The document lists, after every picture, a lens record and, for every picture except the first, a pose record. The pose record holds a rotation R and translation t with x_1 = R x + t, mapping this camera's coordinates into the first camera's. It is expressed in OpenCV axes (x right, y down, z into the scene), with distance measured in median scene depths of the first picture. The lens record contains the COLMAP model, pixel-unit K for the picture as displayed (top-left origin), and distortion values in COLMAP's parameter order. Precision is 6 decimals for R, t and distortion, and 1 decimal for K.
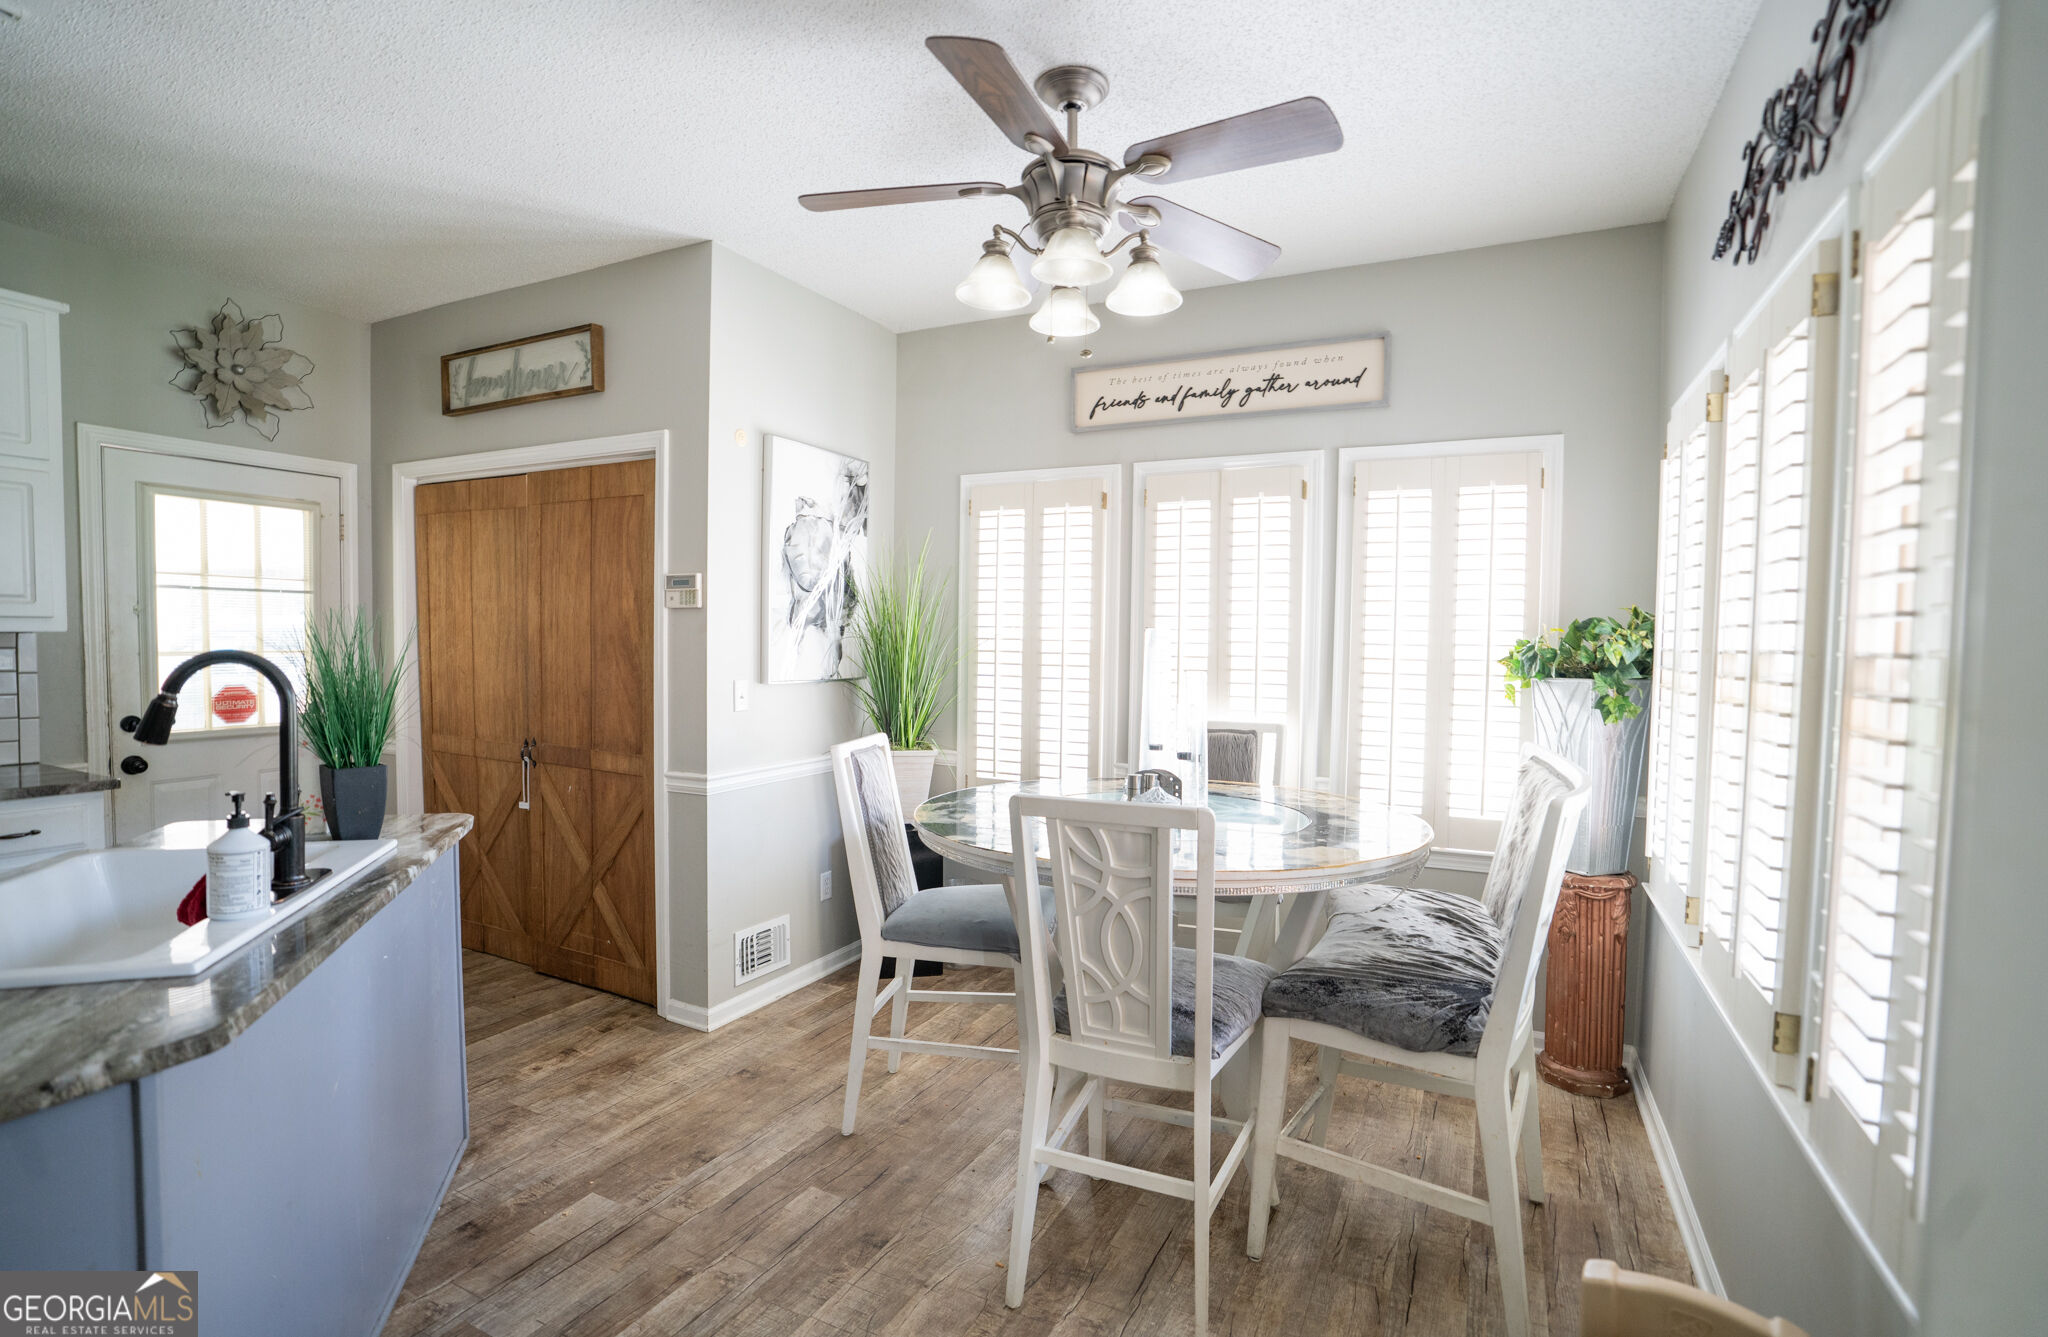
lens RADIAL K [[942.9, 0, 1012.3], [0, 942.9, 672.2], [0, 0, 1]] dist [-0.086778, 0.032046]
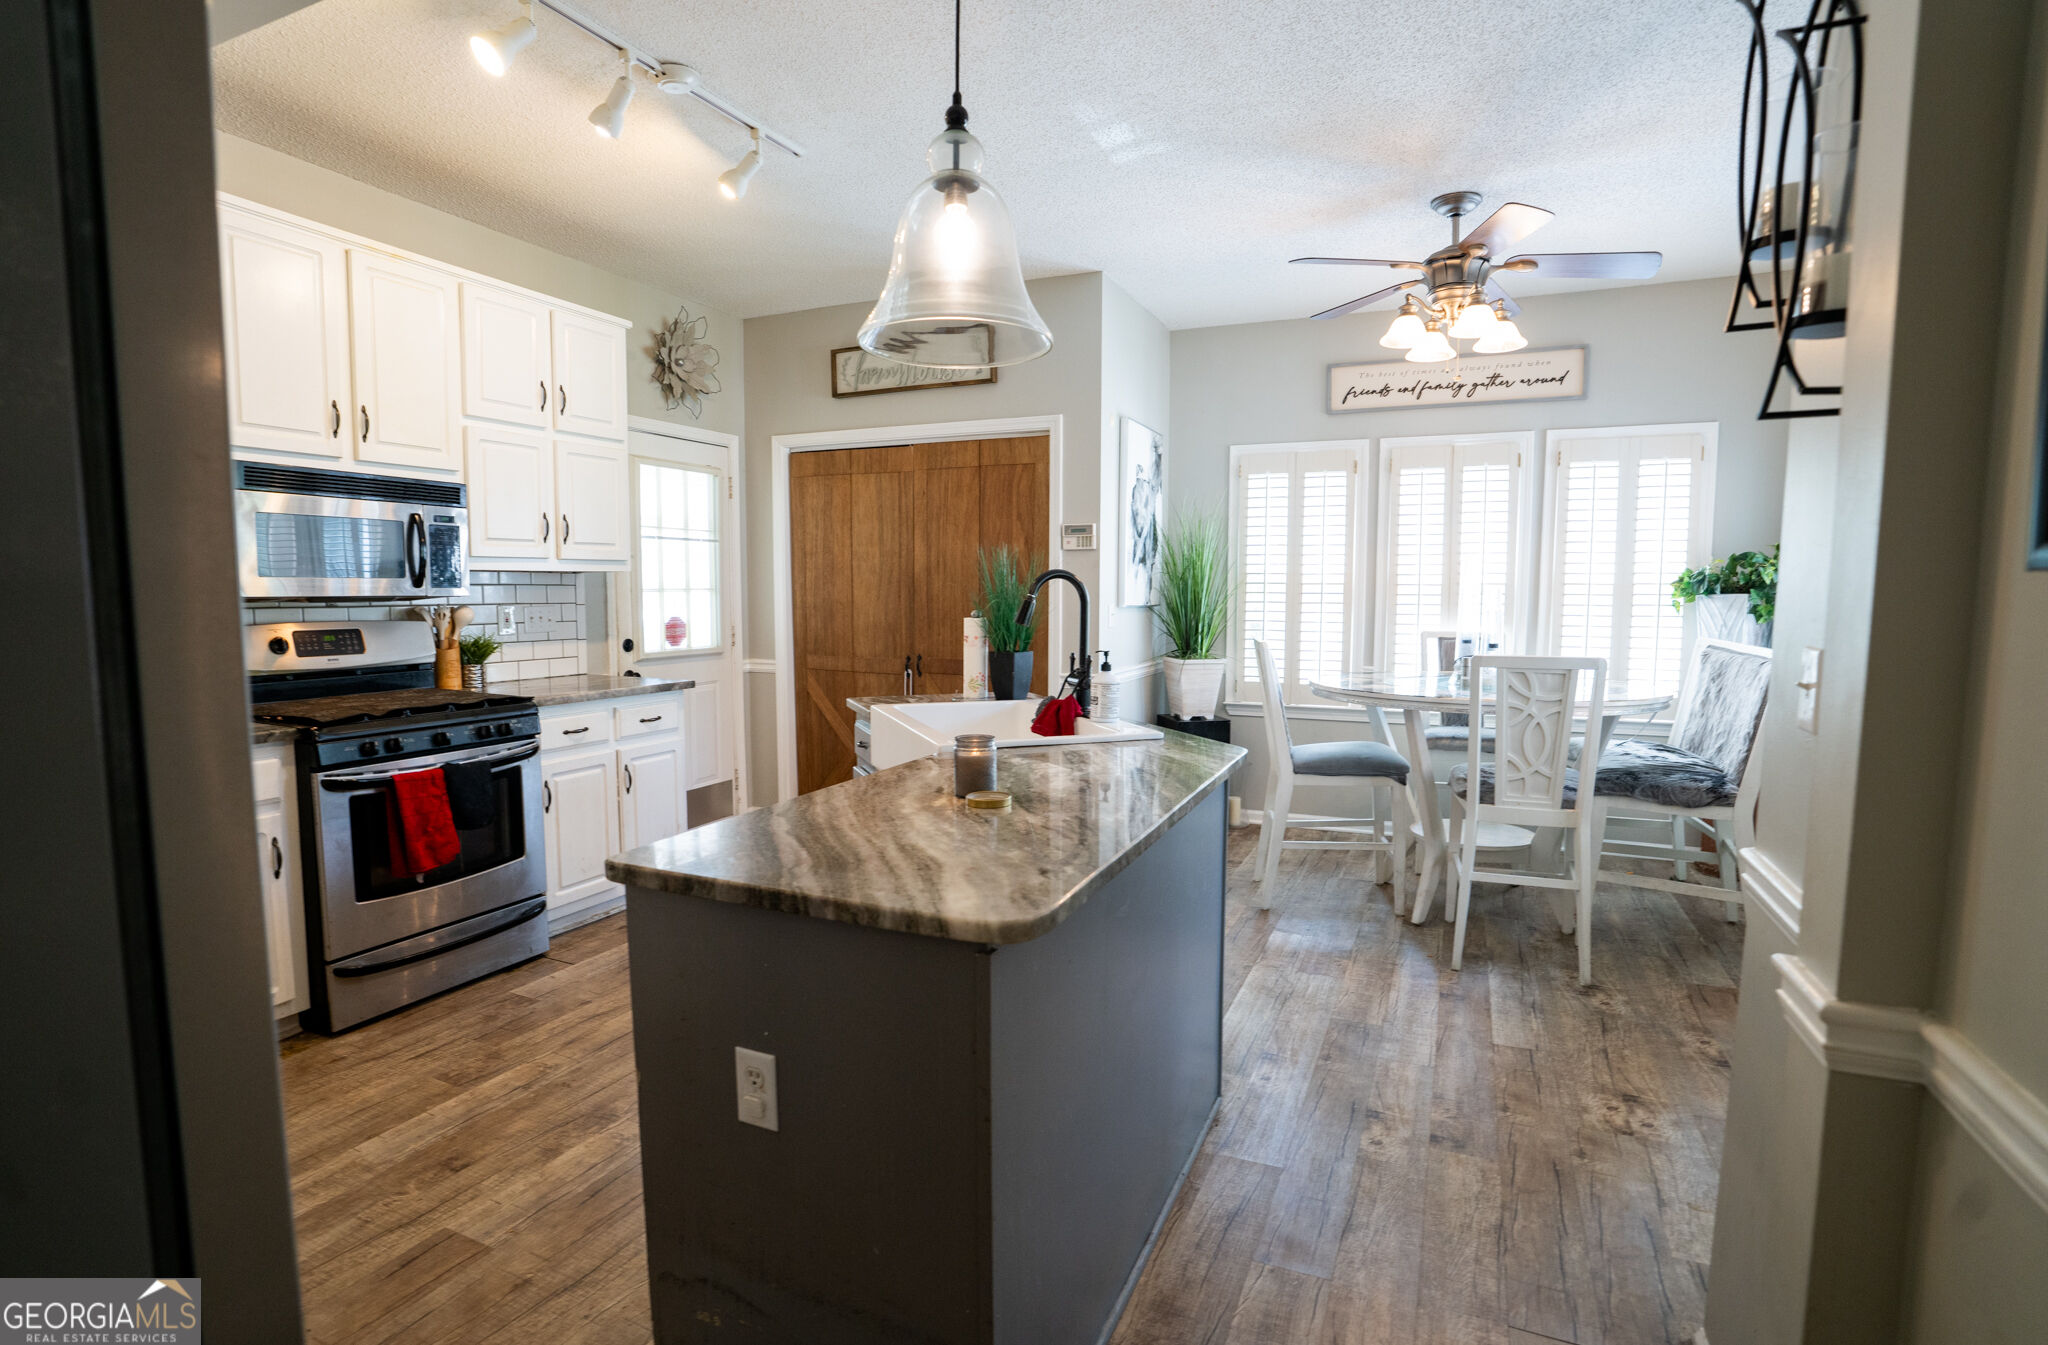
lens RADIAL K [[942.9, 0, 1012.3], [0, 942.9, 676.2], [0, 0, 1]] dist [-0.086778, 0.032046]
pose [[0.999681, -0.014195, 0.020871, -0.434905], [0.013019, 0.998375, 0.055483, 0.033102], [-0.021624, -0.055194, 0.998241, -0.320448]]
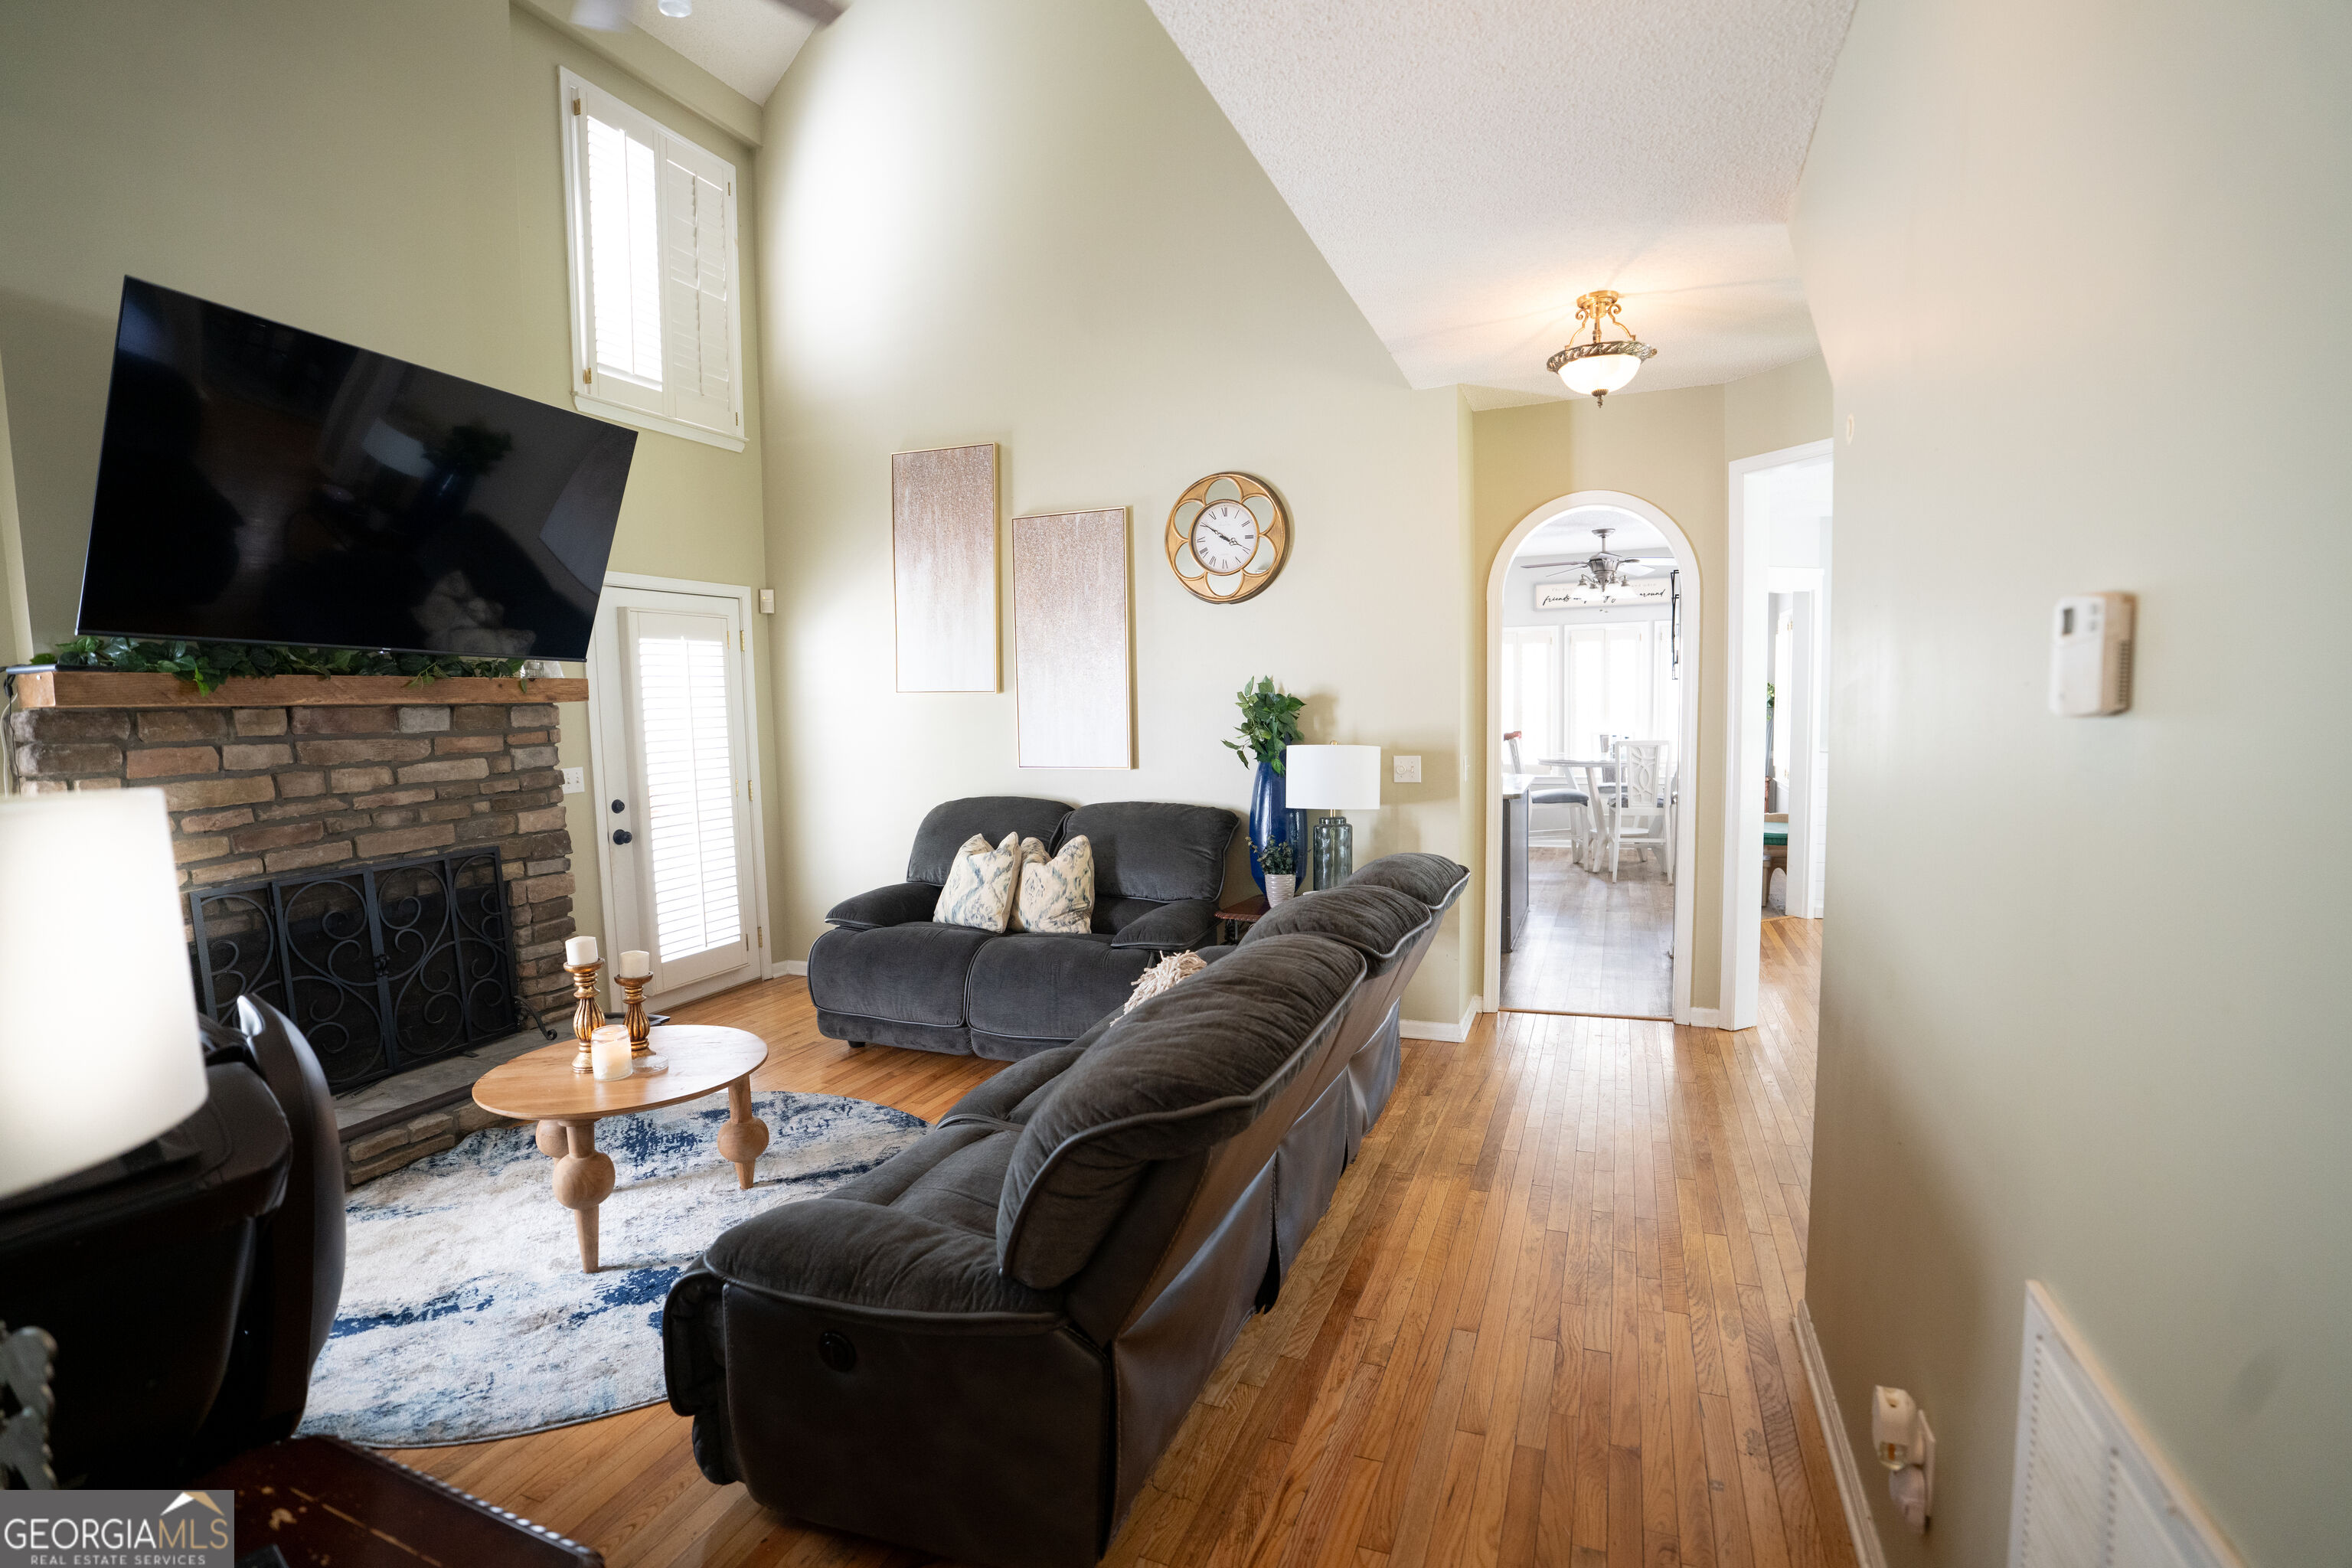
lens RADIAL K [[1100.1, 0, 1174.7], [0, 1100.1, 789.4], [0, 0, 1]] dist [-0.052746, -0.000067]
pose [[0.996223, -0.037663, 0.078242, -1.103462], [0.035342, 0.998899, 0.030842, 0.069081], [-0.079317, -0.027960, 0.996457, -1.703239]]
